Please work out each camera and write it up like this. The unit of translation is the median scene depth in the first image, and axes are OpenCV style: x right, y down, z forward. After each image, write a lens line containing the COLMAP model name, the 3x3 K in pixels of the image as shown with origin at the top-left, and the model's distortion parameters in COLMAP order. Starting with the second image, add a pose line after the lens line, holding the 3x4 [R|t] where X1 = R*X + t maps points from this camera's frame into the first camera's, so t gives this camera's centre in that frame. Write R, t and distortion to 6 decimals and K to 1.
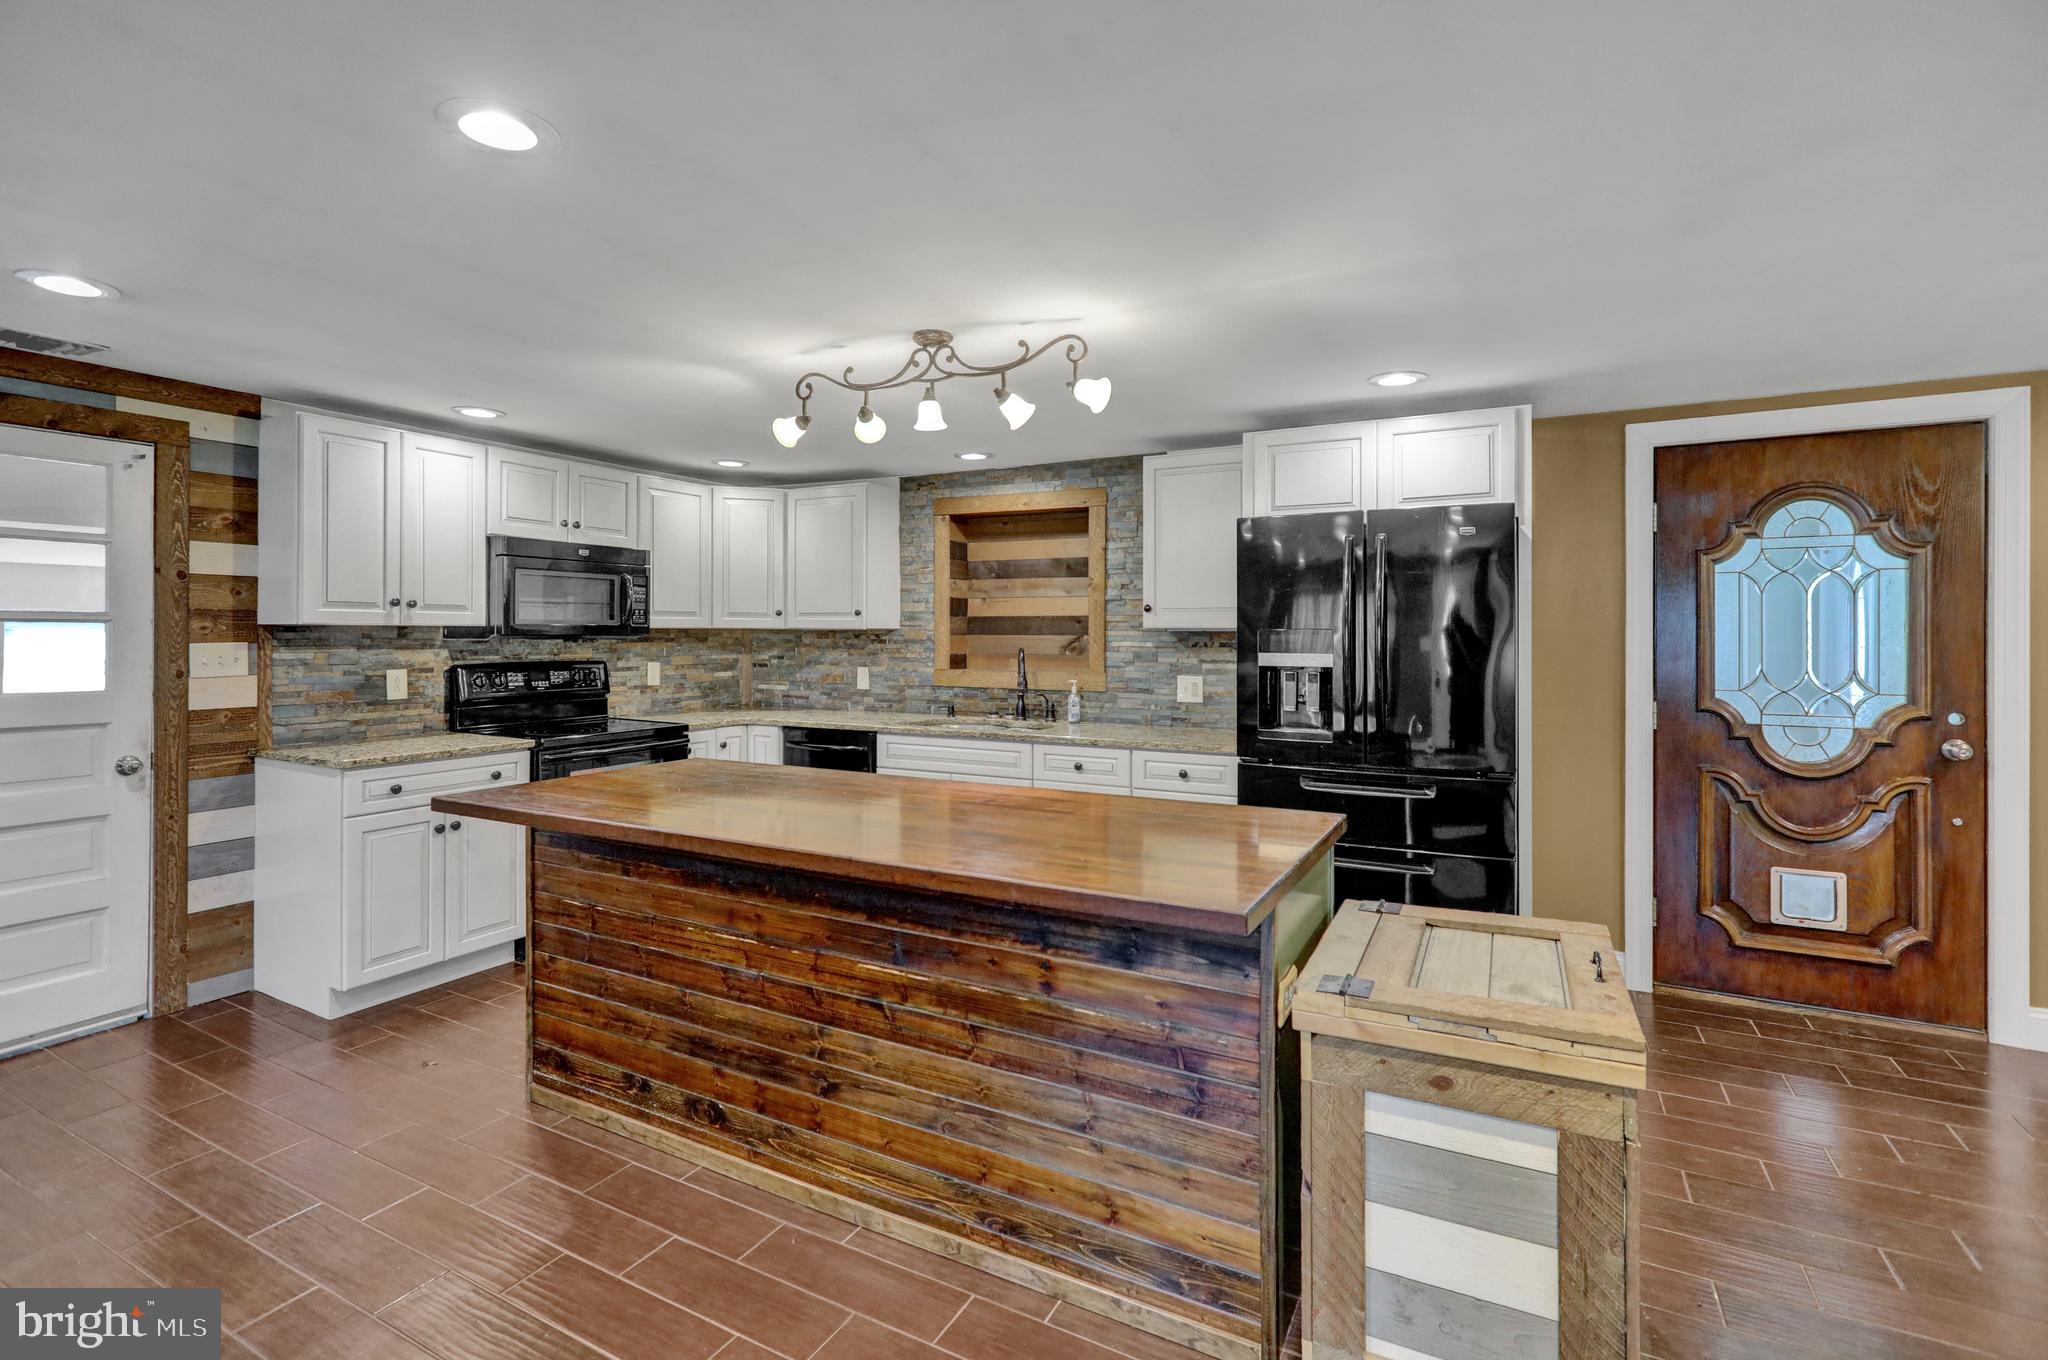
lens RADIAL K [[940.3, 0, 1033.0], [0, 940.3, 637.9], [0, 0, 1]] dist [0.001996, 0.001925]
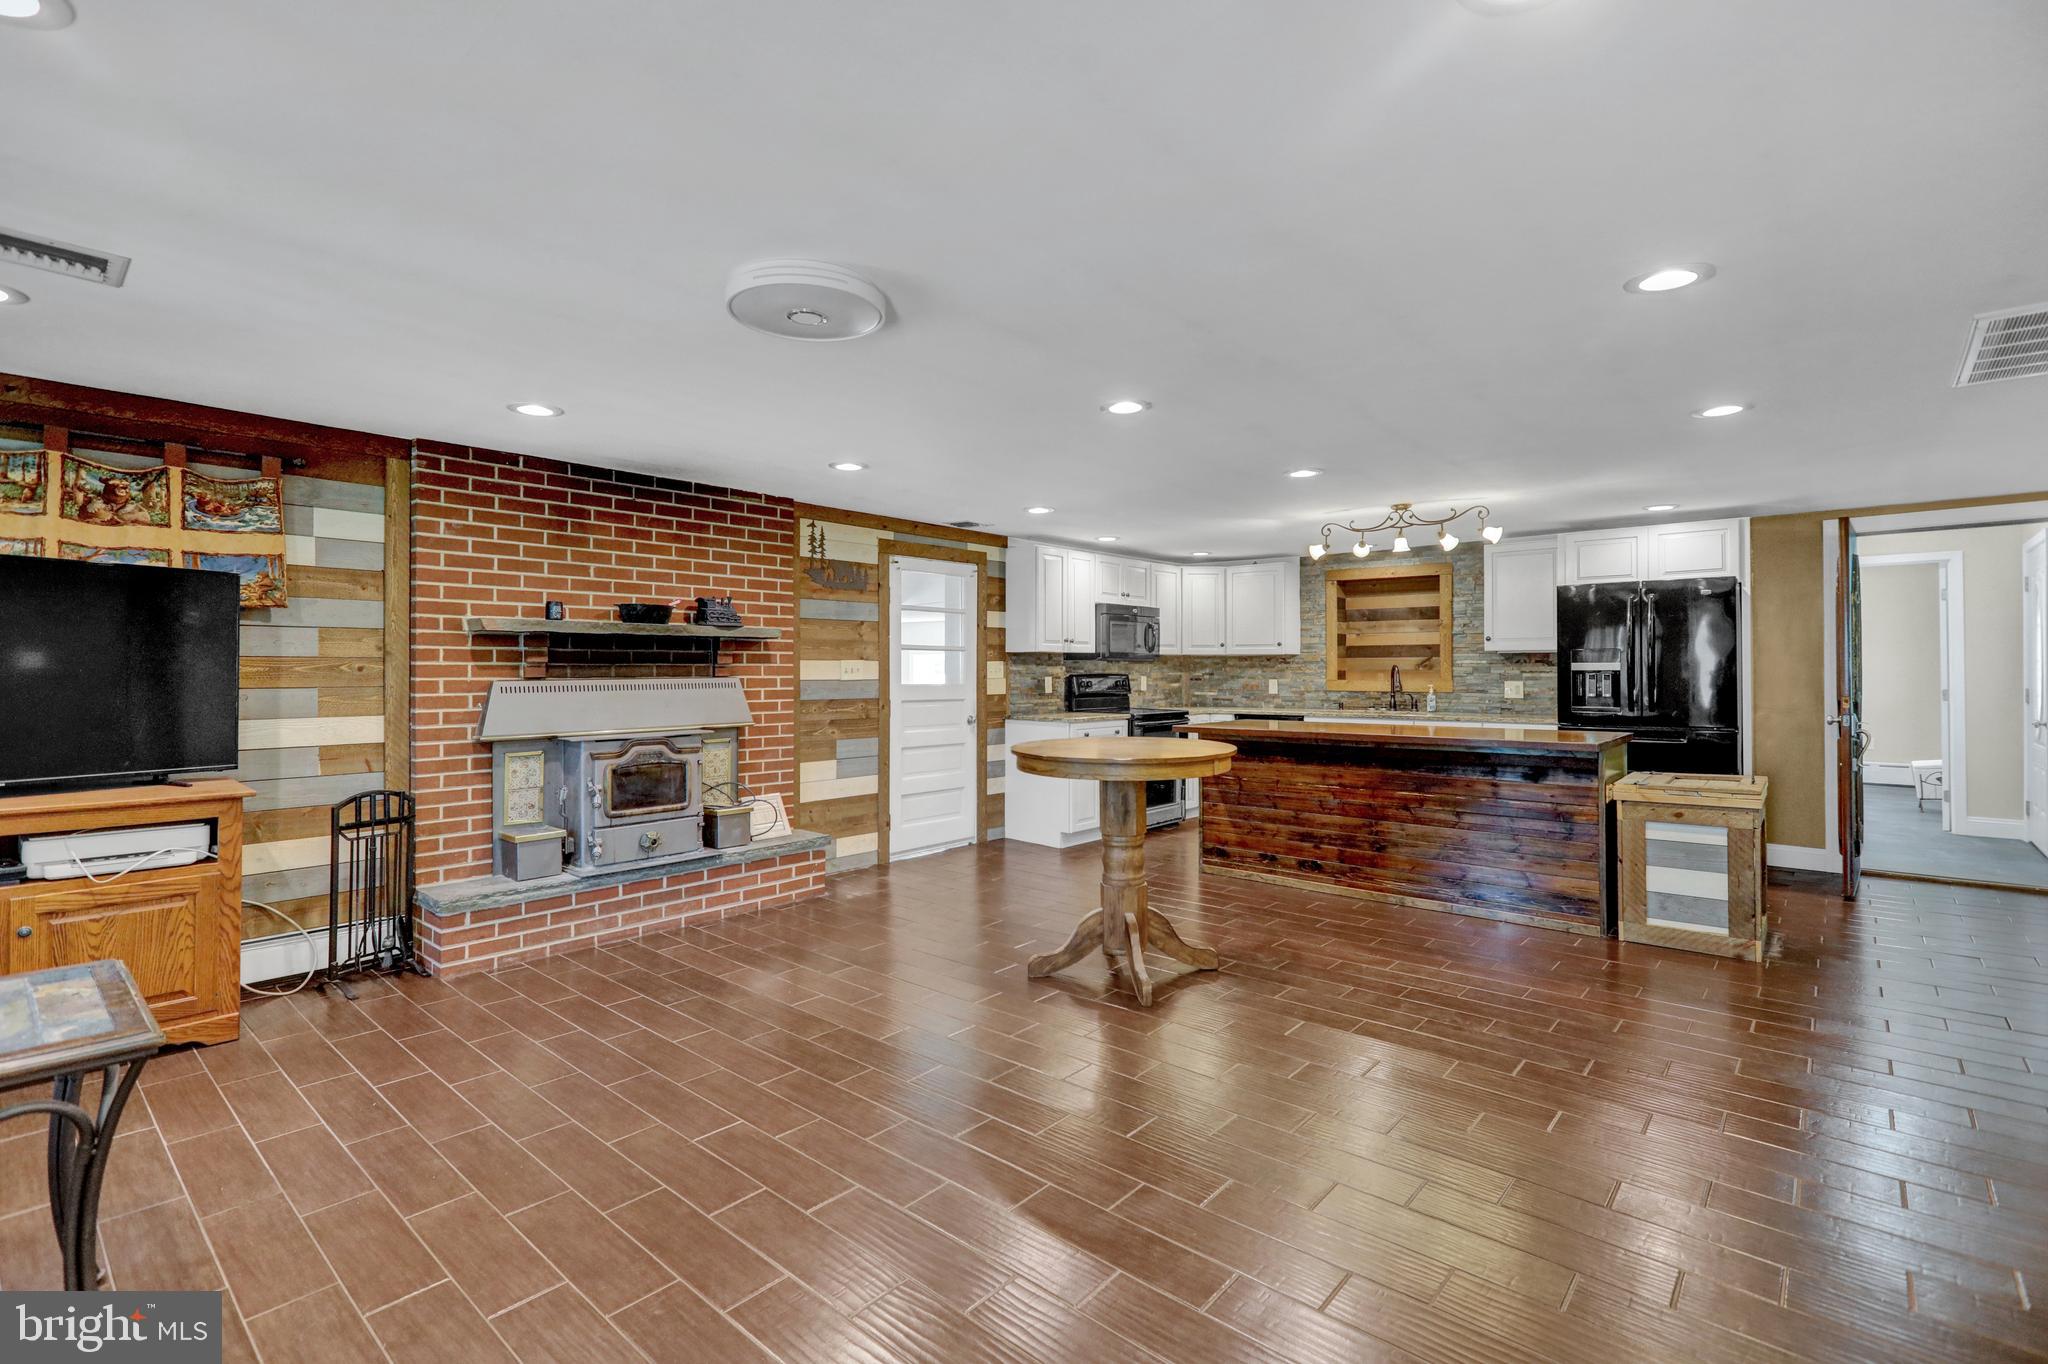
lens RADIAL K [[940.3, 0, 1020.3], [0, 940.3, 668.7], [0, 0, 1]] dist [0.001996, 0.001925]
pose [[0.972082, -0.005225, -0.234584, -0.342062], [0.003581, 0.999966, -0.007434, 0.036094], [0.234615, 0.006386, 0.972067, -0.927046]]
